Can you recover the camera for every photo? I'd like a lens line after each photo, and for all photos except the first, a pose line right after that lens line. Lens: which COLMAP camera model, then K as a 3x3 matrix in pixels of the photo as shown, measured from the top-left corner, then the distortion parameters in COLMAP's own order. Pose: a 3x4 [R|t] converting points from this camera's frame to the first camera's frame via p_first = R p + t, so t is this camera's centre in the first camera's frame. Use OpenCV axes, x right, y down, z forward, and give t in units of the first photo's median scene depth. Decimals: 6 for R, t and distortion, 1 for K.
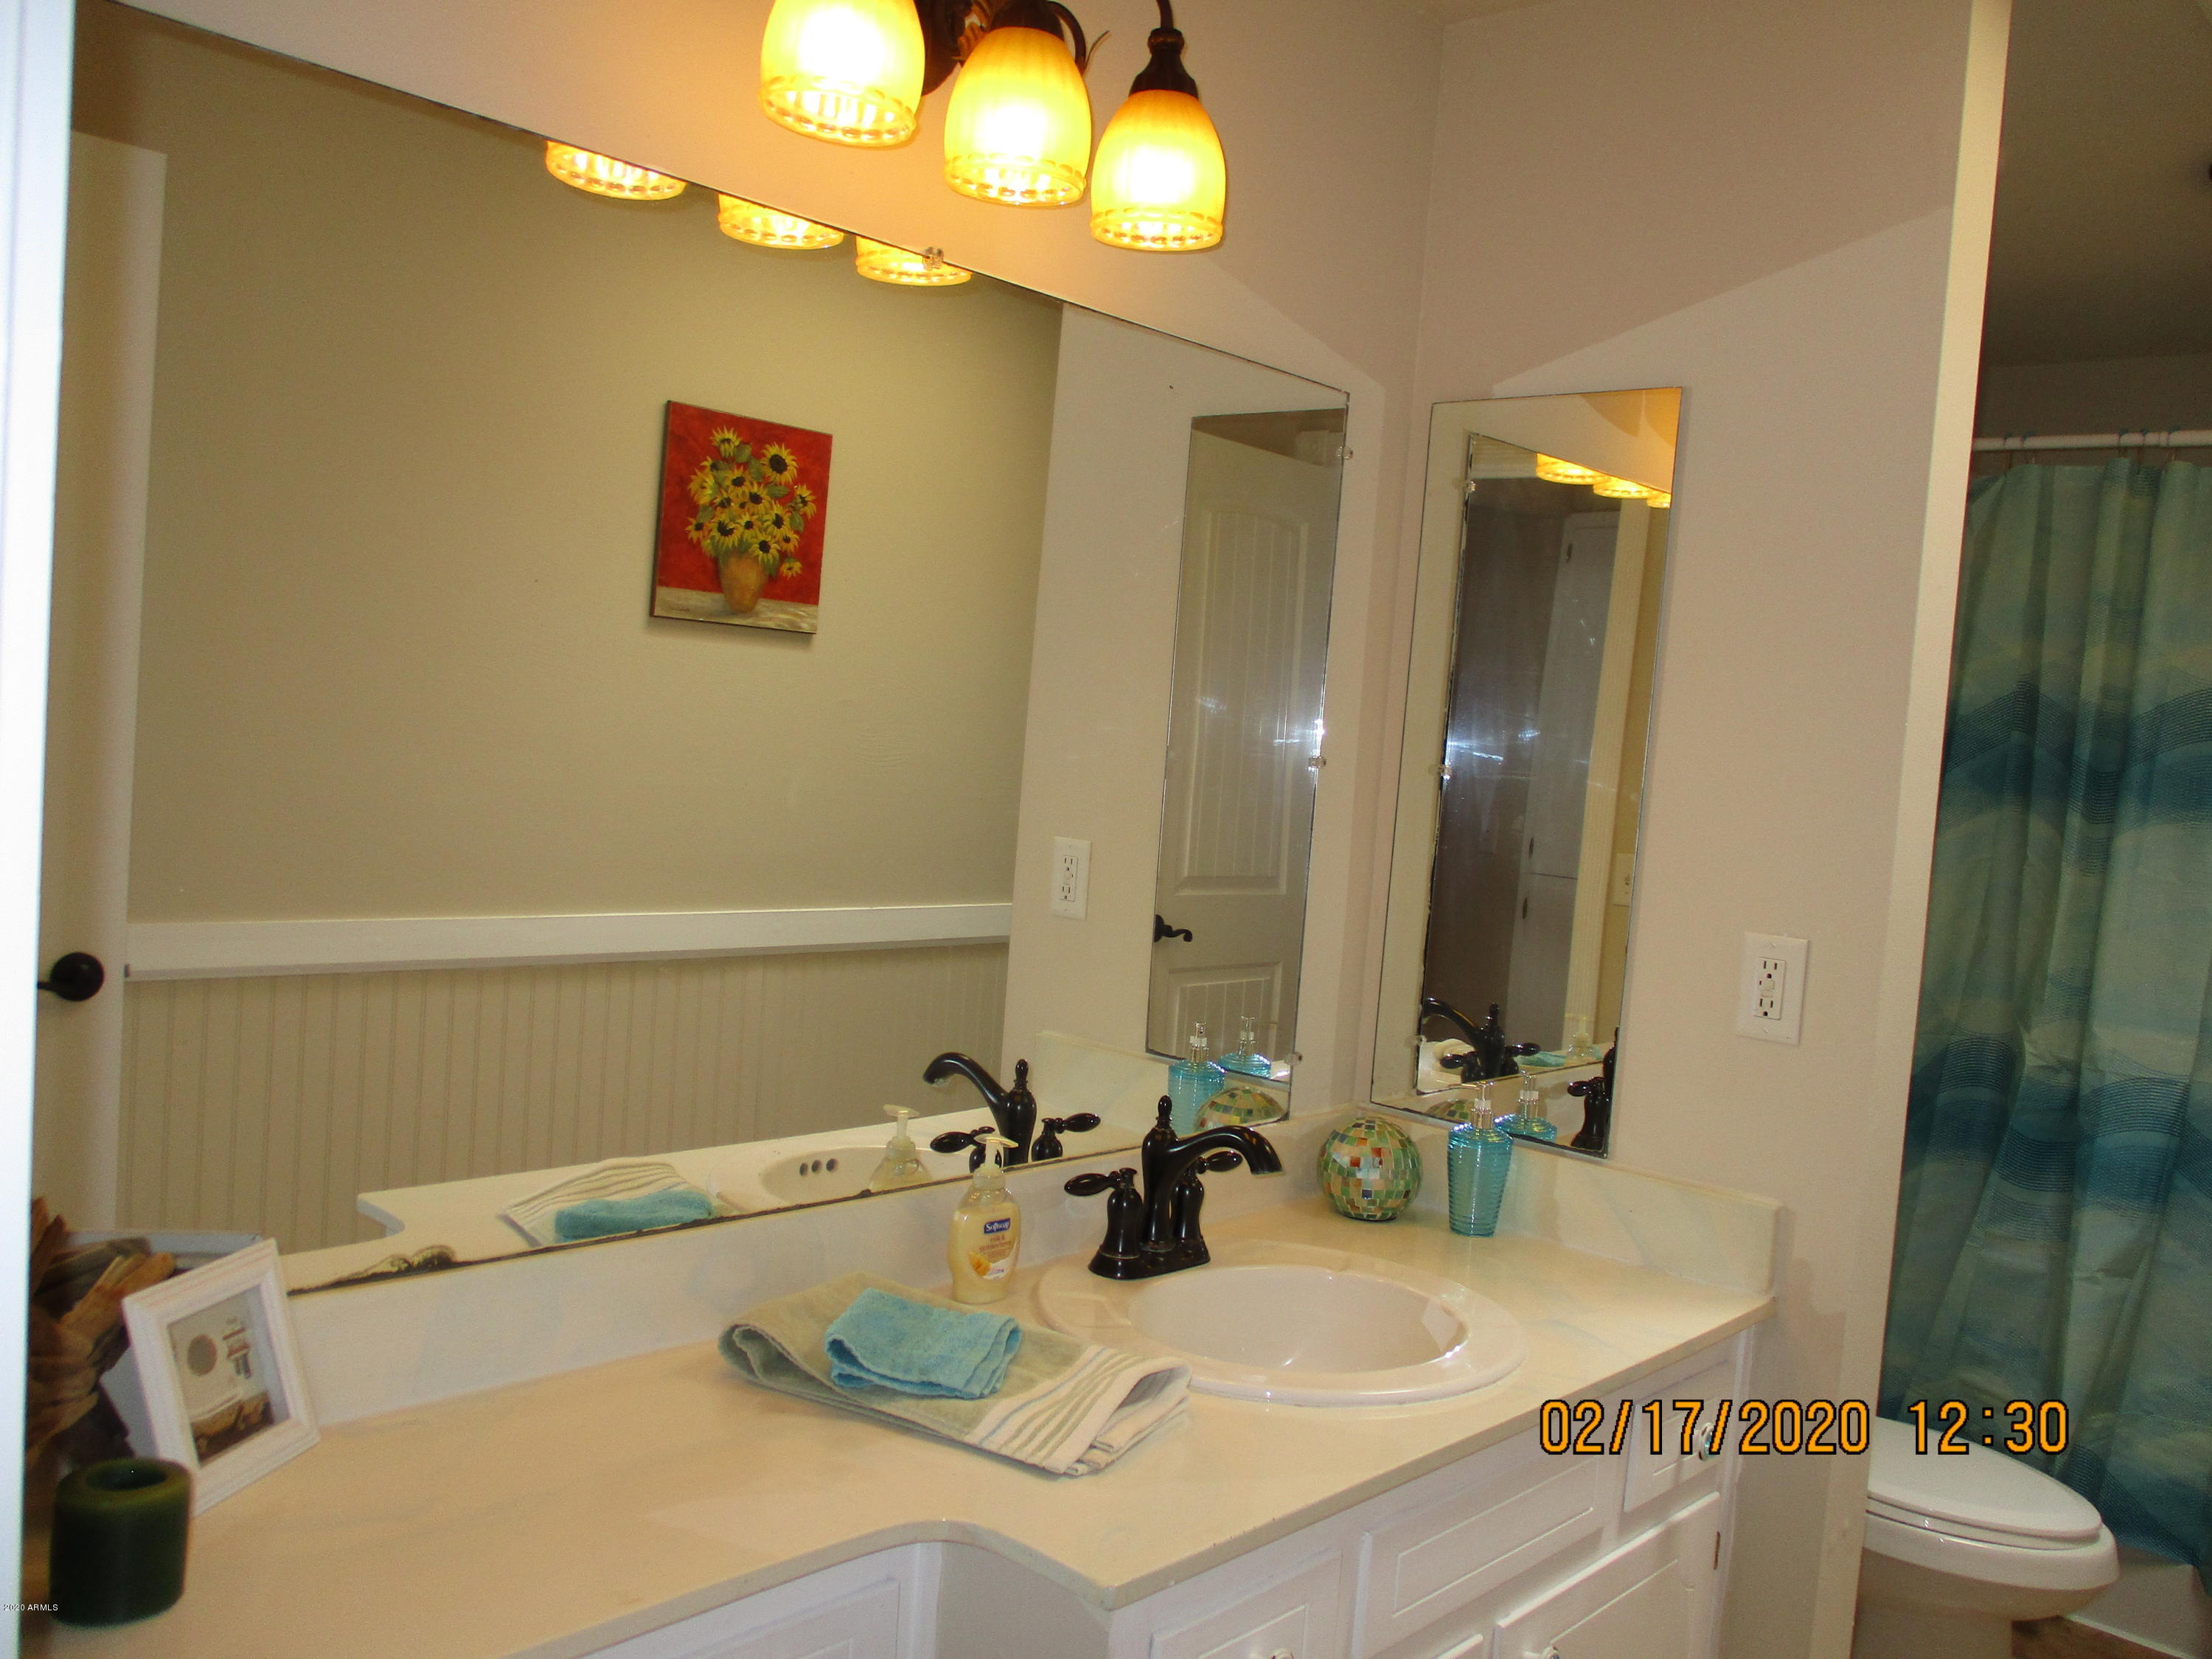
lens RADIAL K [[1824.0, 0, 1105.3], [0, 1824.0, 836.2], [0, 0, 1]] dist [-0.037774, 0.010190]
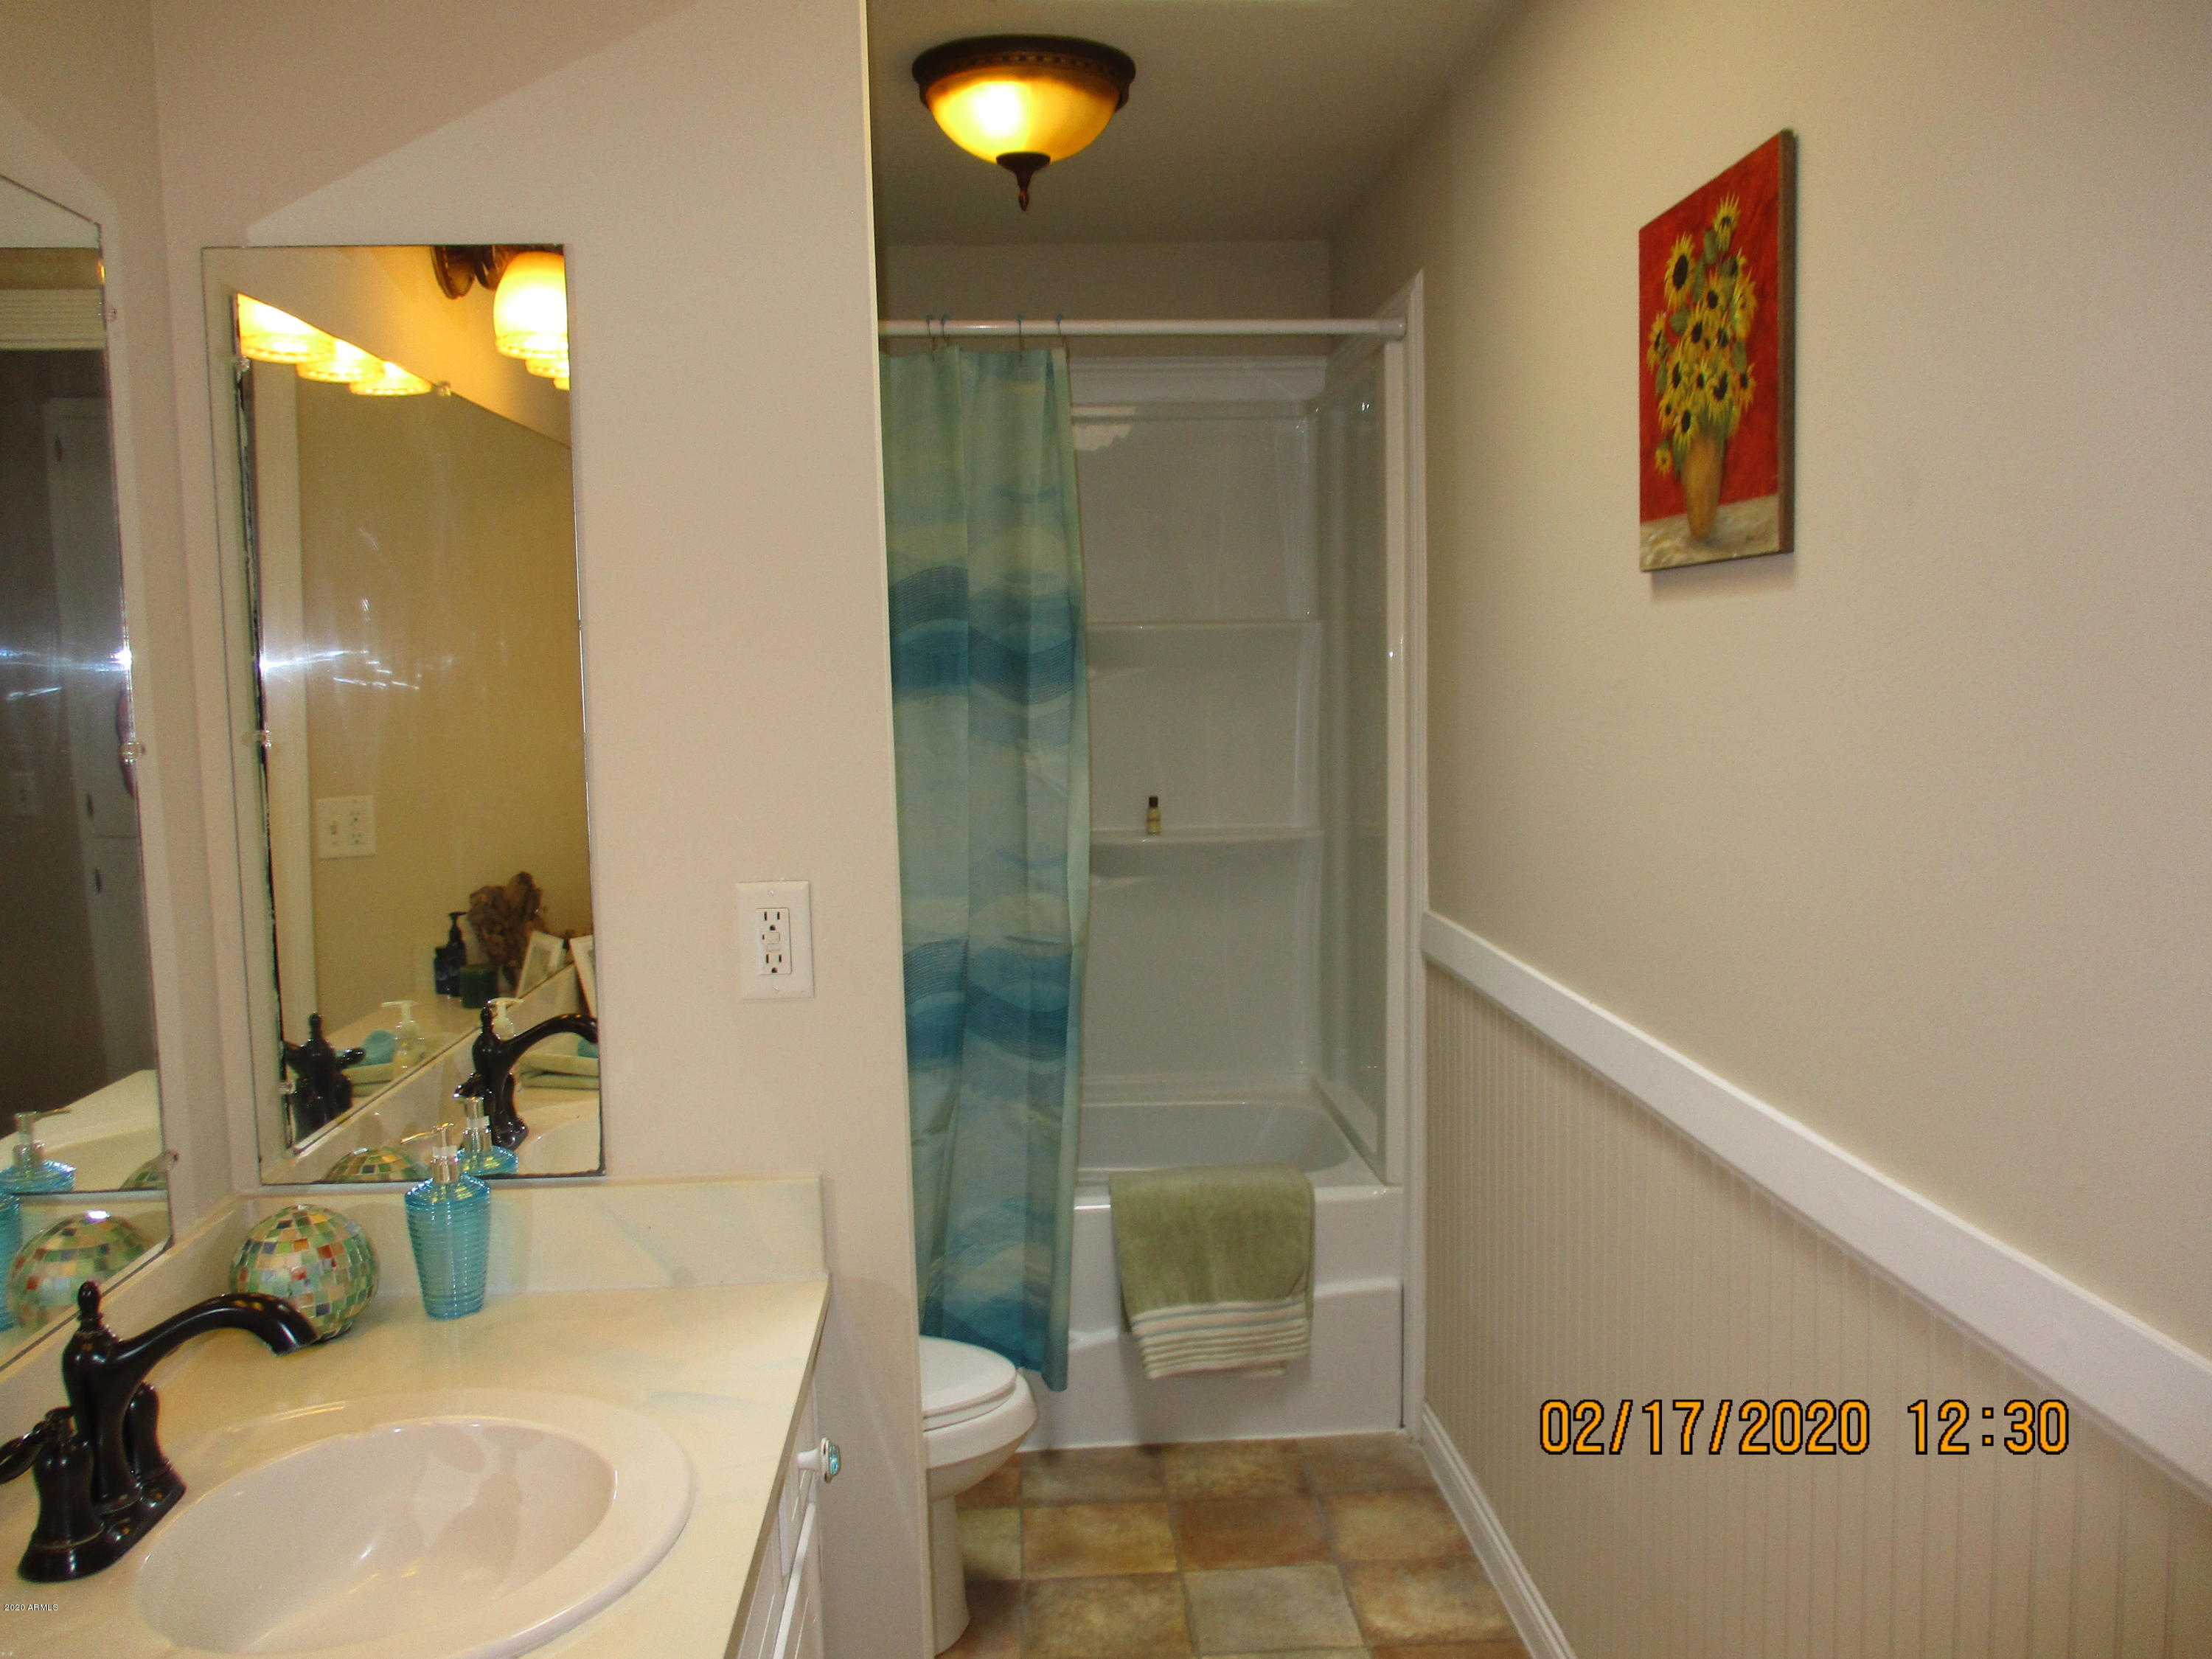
lens RADIAL K [[1824.0, 0, 1110.4], [0, 1824.0, 829.7], [0, 0, 1]] dist [-0.037774, 0.010190]
pose [[0.680720, -0.155341, 0.715883, -0.153503], [0.114950, 0.987802, 0.105042, -0.045605], [-0.723468, 0.010786, 0.690273, 0.269580]]
